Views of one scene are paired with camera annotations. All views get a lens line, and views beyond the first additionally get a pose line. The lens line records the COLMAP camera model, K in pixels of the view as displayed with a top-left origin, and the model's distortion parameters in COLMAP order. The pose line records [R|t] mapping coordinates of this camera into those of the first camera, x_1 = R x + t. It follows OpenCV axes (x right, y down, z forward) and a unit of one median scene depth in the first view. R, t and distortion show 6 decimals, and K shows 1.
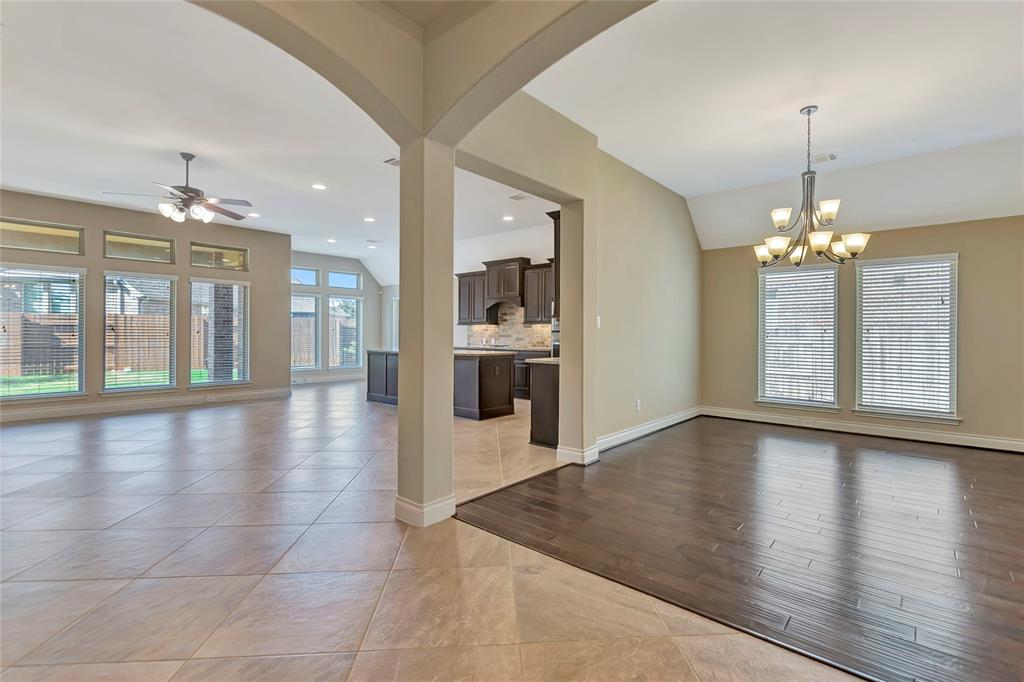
lens RADIAL K [[449.5, 0, 518.0], [0, 449.5, 332.7], [0, 0, 1]] dist [-0.000263, -0.002168]
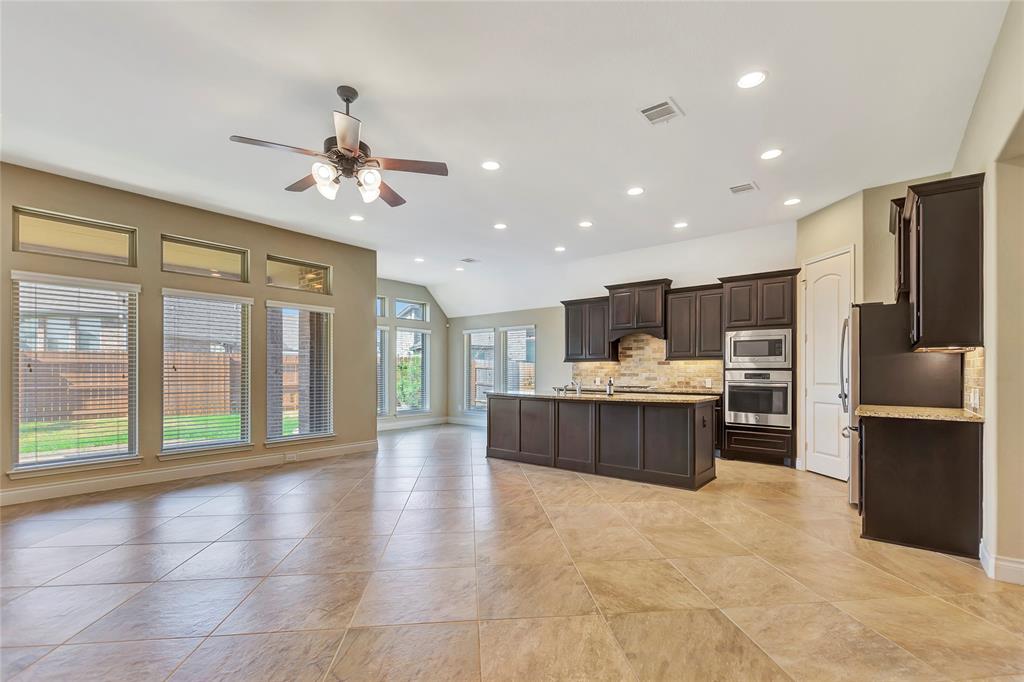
lens RADIAL K [[449.5, 0, 519.9], [0, 449.5, 362.9], [0, 0, 1]] dist [-0.000263, -0.002168]
pose [[0.999763, -0.002944, 0.021555, -0.264392], [0.003355, 0.999813, -0.019039, 0.000266], [-0.021495, 0.019107, 0.999586, 0.189341]]
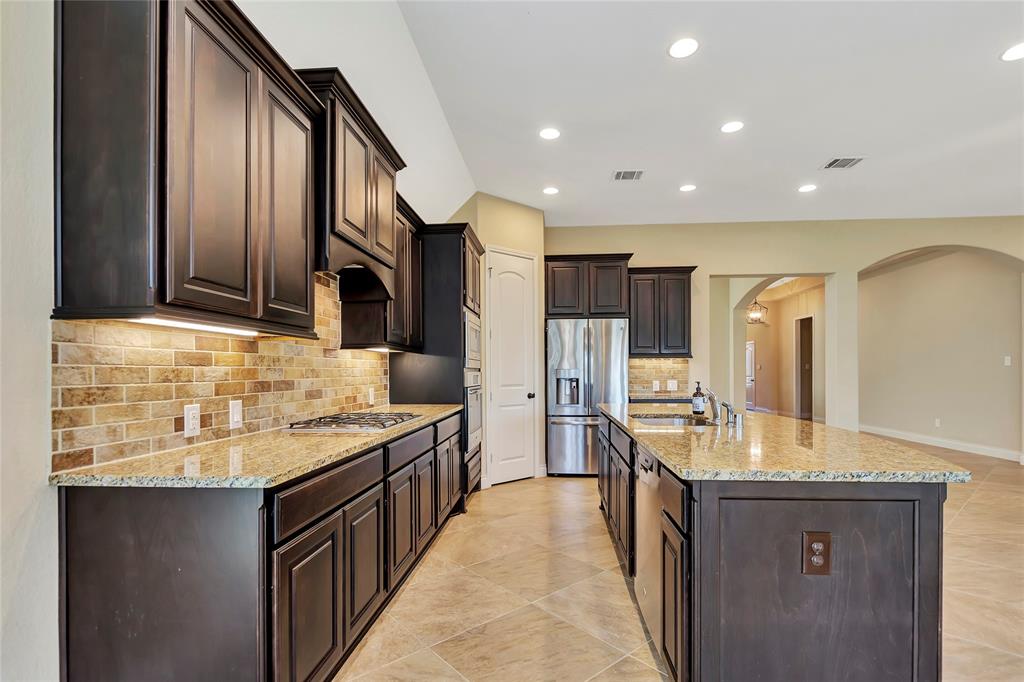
lens RADIAL K [[479.2, 0, 521.8], [0, 479.2, 375.3], [0, 0, 1]] dist [-0.014681, 0.001446]
pose [[-0.591810, -0.008488, 0.806033, -0.346934], [0.003051, 0.999914, 0.012770, -0.002011], [-0.806071, 0.010017, -0.591733, 1.117571]]
